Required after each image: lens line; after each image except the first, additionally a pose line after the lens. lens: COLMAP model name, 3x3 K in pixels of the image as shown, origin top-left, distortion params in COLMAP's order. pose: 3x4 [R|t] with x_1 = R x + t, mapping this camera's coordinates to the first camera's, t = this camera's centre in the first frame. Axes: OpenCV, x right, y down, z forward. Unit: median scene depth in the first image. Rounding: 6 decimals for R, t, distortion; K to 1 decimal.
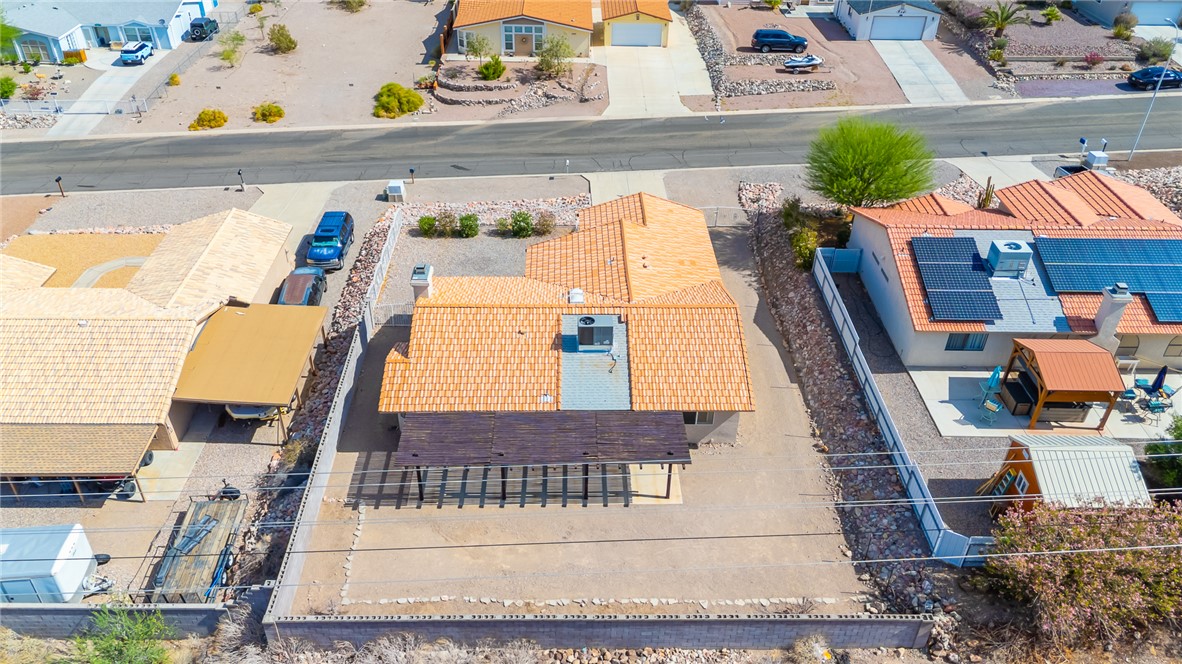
lens RADIAL K [[882.5, 0, 591.0], [0, 882.5, 332.0], [0, 0, 1]] dist [0.082364, -0.088163]
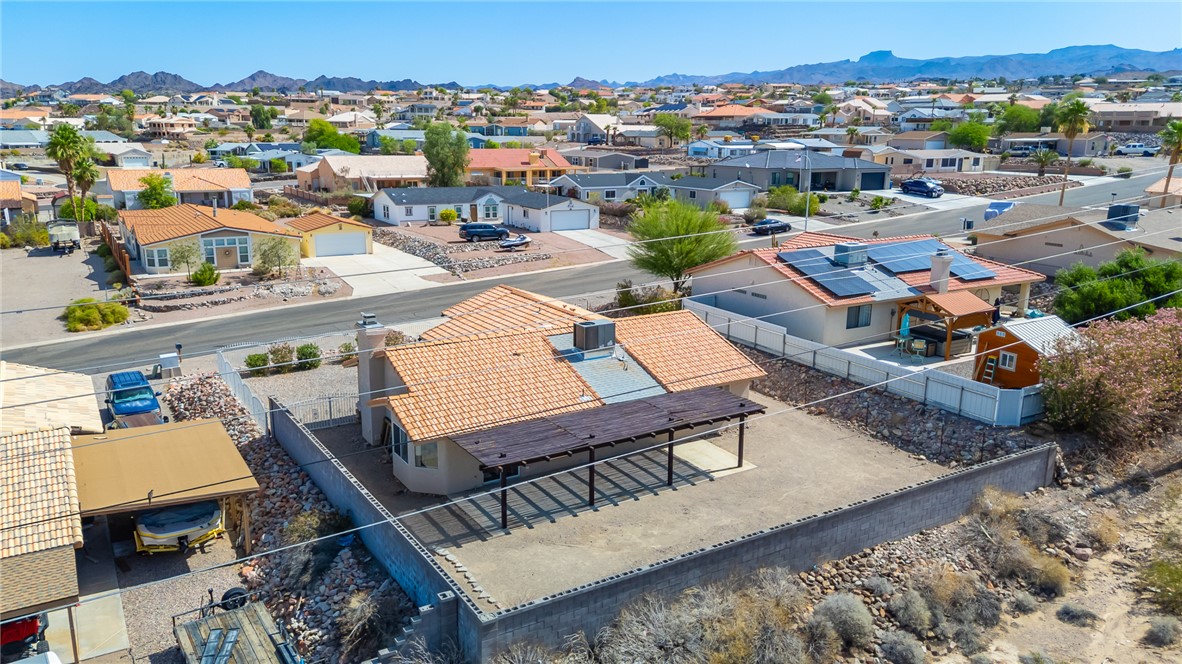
lens RADIAL K [[867.6, 0, 591.0], [0, 867.6, 332.0], [0, 0, 1]] dist [0.081932, -0.082840]
pose [[0.859618, -0.127853, 0.494683, -0.411198], [0.296598, 0.913225, -0.279375, 0.228132], [-0.416038, 0.386878, 0.822945, 0.220663]]
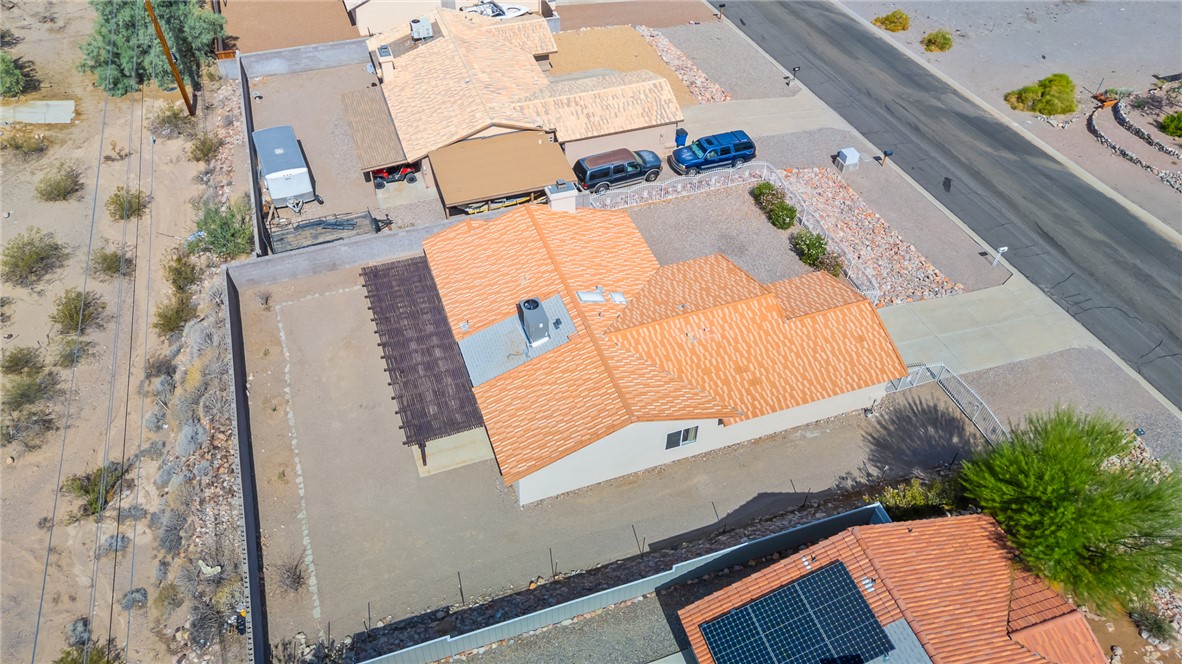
lens RADIAL K [[867.6, 0, 591.0], [0, 867.6, 332.0], [0, 0, 1]] dist [0.081932, -0.082840]
pose [[0.309895, 0.662042, -0.682397, 0.634960], [-0.550780, 0.710037, 0.438734, -0.412046], [0.774988, 0.239889, 0.584677, 0.439680]]
